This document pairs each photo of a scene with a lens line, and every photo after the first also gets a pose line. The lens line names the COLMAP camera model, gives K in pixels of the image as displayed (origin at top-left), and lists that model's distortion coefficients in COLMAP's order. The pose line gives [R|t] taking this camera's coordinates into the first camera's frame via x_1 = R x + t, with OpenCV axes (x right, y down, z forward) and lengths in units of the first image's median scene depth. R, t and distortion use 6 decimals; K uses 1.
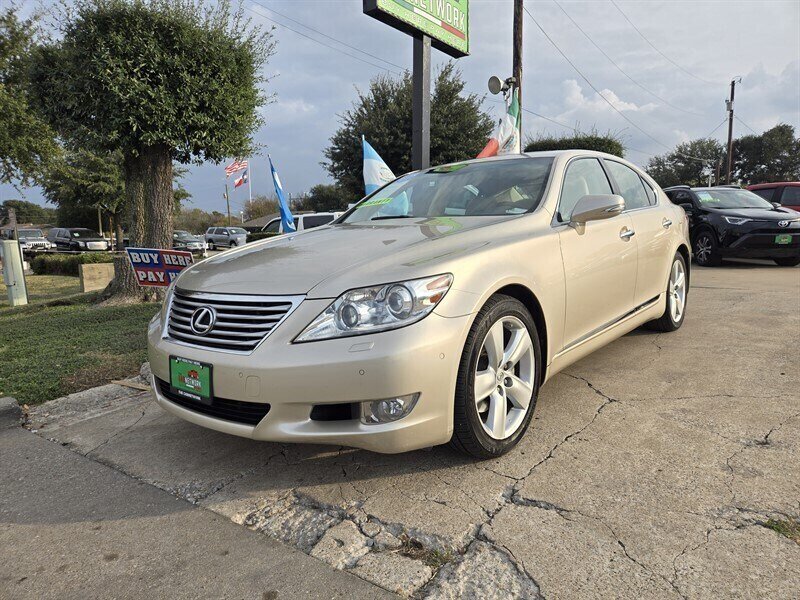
lens RADIAL K [[533.8, 0, 397.2], [0, 533.8, 302.7], [0, 0, 1]] dist [0.058404, -0.048056]
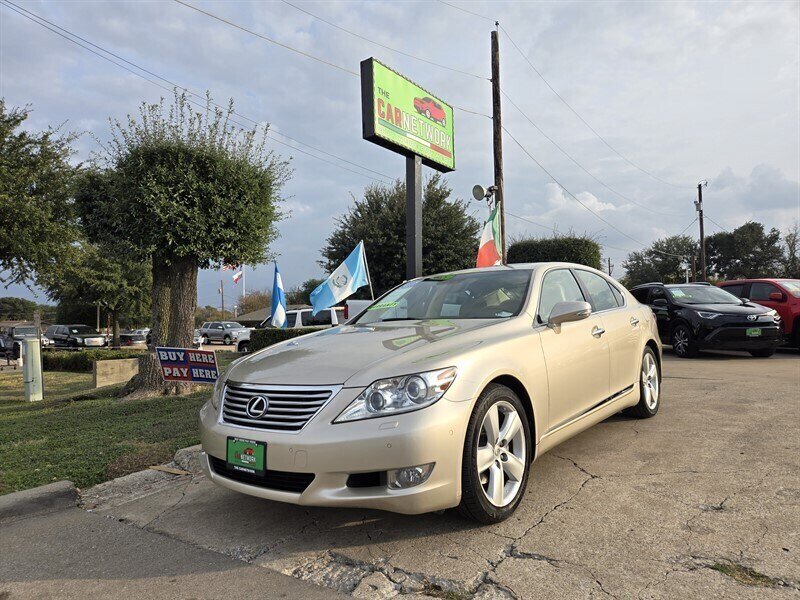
lens RADIAL K [[533.8, 0, 393.8], [0, 533.8, 300.8], [0, 0, 1]] dist [0.058404, -0.048056]
pose [[0.999898, -0.006722, 0.012638, -0.038057], [0.008817, 0.984733, -0.173850, 0.006771], [-0.011276, 0.173944, 0.984691, -0.177954]]
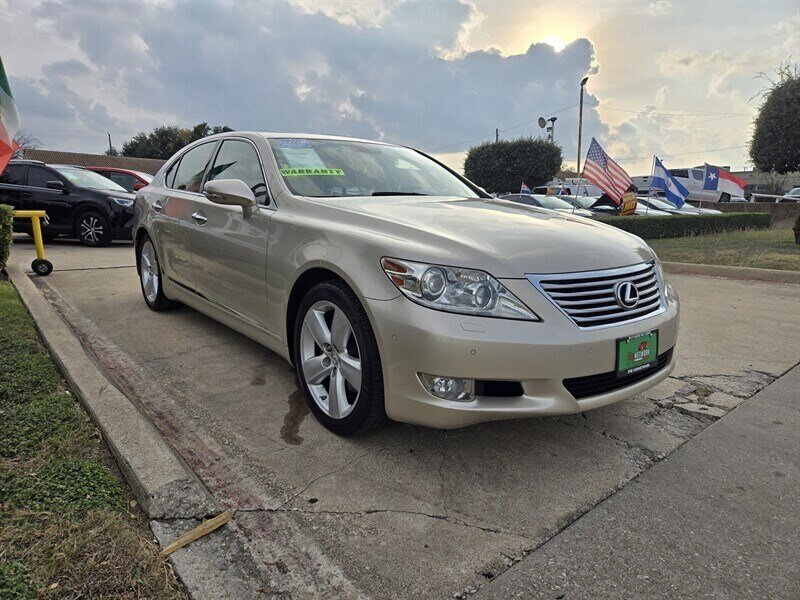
lens RADIAL K [[533.8, 0, 396.6], [0, 533.8, 302.6], [0, 0, 1]] dist [0.058404, -0.048056]
pose [[0.235174, -0.154548, 0.959587, -0.931696], [0.122965, 0.984075, 0.128356, -0.087536], [-0.964143, 0.087810, 0.250433, 0.757178]]
